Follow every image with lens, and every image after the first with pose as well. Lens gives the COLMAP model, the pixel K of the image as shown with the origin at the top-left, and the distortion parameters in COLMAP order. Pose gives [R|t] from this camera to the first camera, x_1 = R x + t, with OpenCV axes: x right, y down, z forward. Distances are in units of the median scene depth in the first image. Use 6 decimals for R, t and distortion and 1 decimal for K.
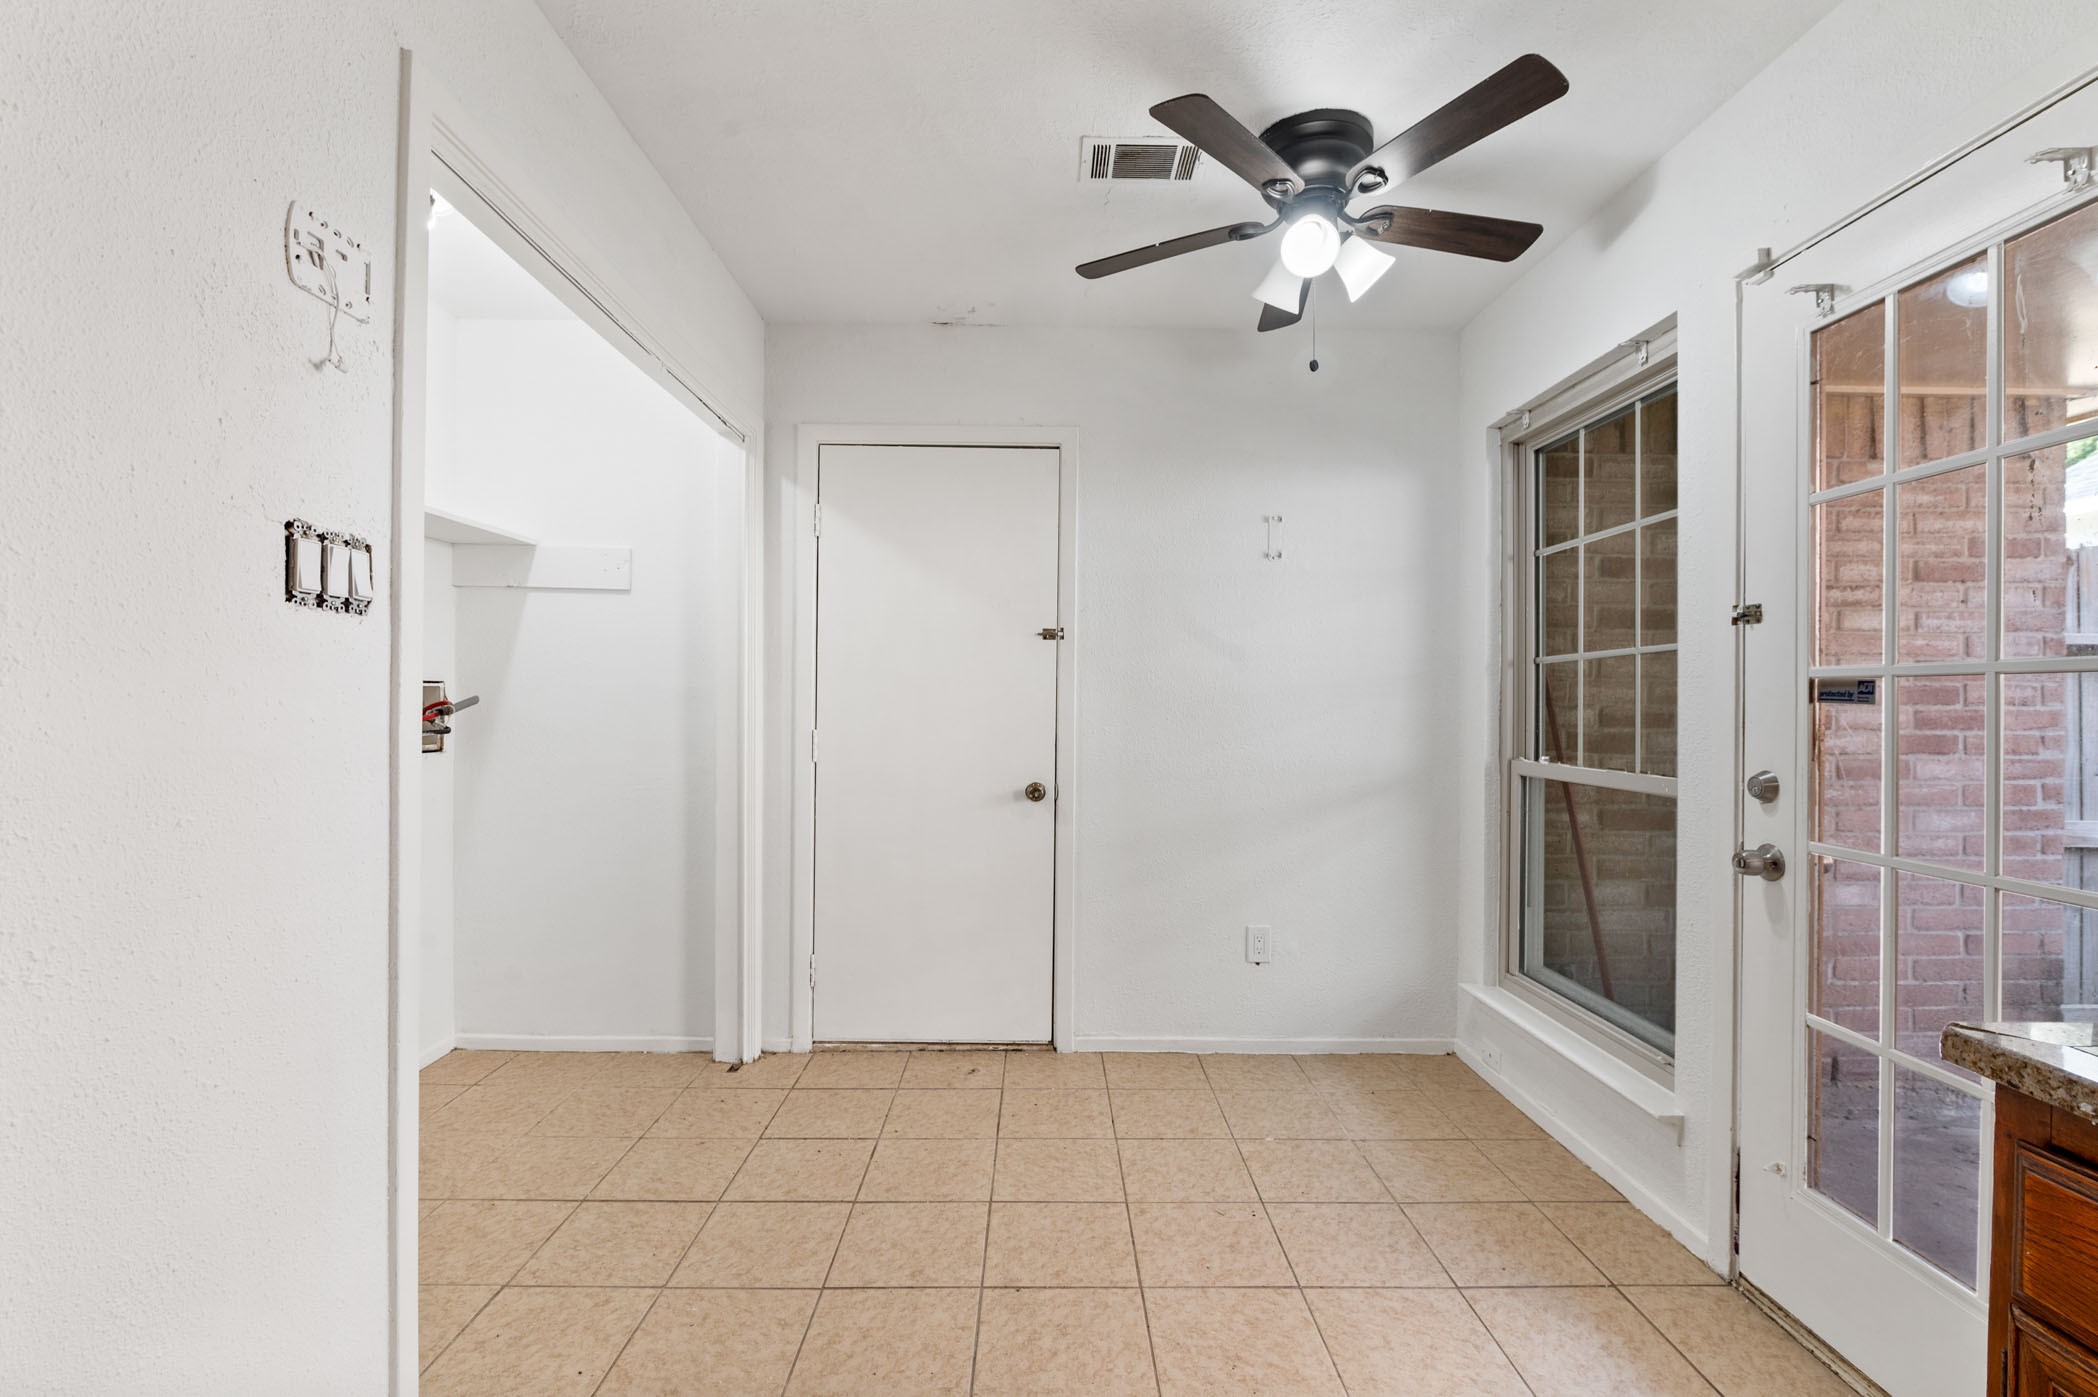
lens RADIAL K [[931.9, 0, 1046.9], [0, 931.9, 698.1], [0, 0, 1]] dist [-0.005569, -0.000905]
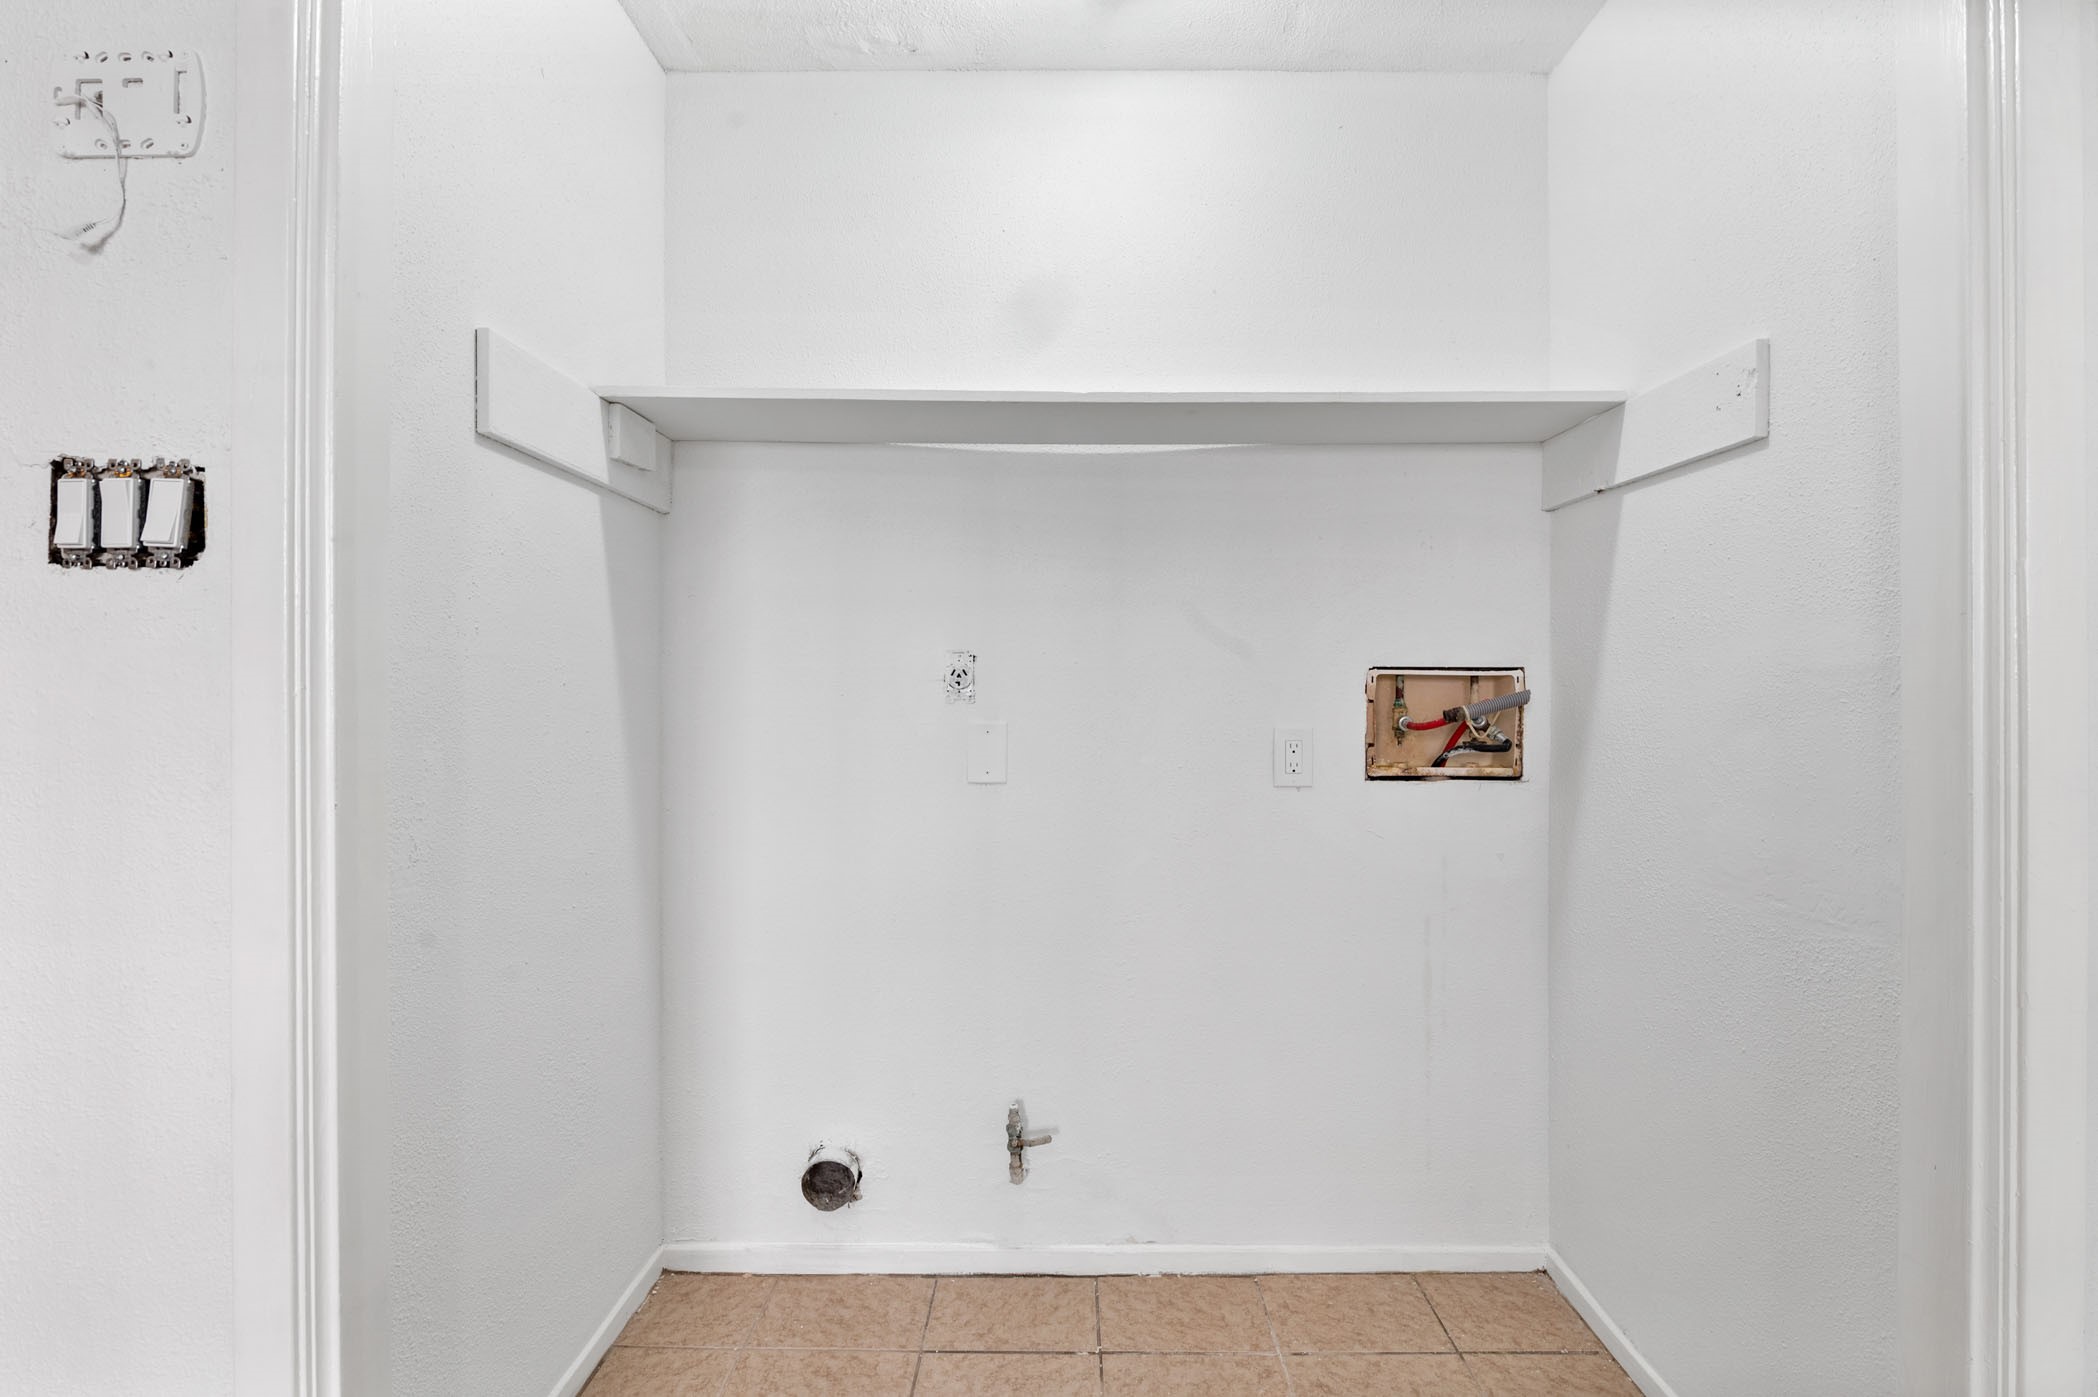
lens RADIAL K [[928.3, 0, 1056.0], [0, 928.3, 691.8], [0, 0, 1]] dist [-0.010409, -0.000549]
pose [[-0.021701, -0.007063, -0.999740, -0.023902], [-0.001129, 0.999975, -0.007040, 0.002690], [0.999764, 0.000976, -0.021708, 0.685807]]
